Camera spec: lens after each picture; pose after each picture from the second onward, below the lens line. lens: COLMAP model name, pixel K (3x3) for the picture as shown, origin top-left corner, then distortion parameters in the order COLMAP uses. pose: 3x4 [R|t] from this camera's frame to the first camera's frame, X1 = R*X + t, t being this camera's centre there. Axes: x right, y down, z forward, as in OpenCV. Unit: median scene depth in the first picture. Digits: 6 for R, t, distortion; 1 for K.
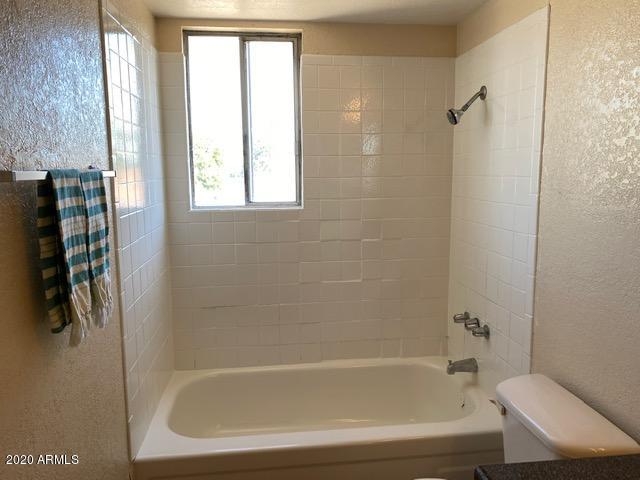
lens RADIAL K [[493.3, 0, 321.3], [0, 493.3, 234.3], [0, 0, 1]] dist [0.043748, -0.047182]
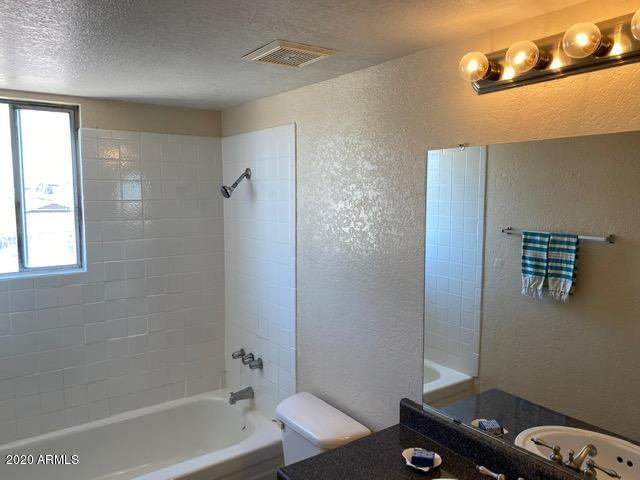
lens RADIAL K [[493.3, 0, 318.1], [0, 493.3, 235.5], [0, 0, 1]] dist [0.043748, -0.047182]
pose [[0.877232, -0.035665, 0.478740, -0.118038], [0.056605, 0.997964, -0.029375, -0.076824], [-0.476717, 0.052868, 0.877465, -0.168700]]
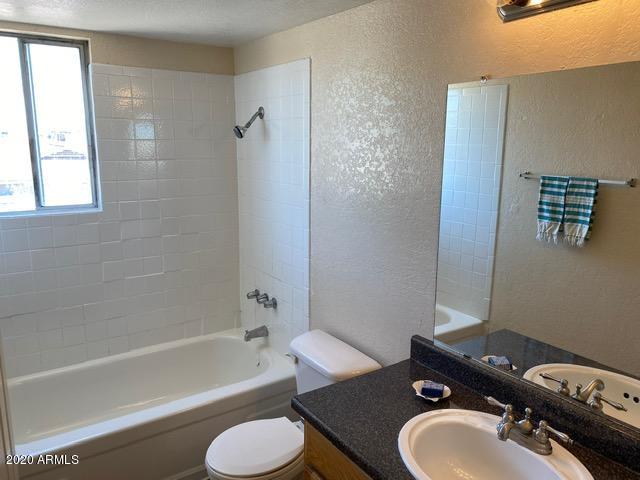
lens RADIAL K [[493.3, 0, 320.3], [0, 493.3, 235.6], [0, 0, 1]] dist [0.043748, -0.047182]
pose [[0.887804, -0.073506, 0.454313, -0.119695], [0.046790, 0.996464, 0.069787, -0.057417], [-0.457837, -0.040700, 0.888104, -0.163949]]
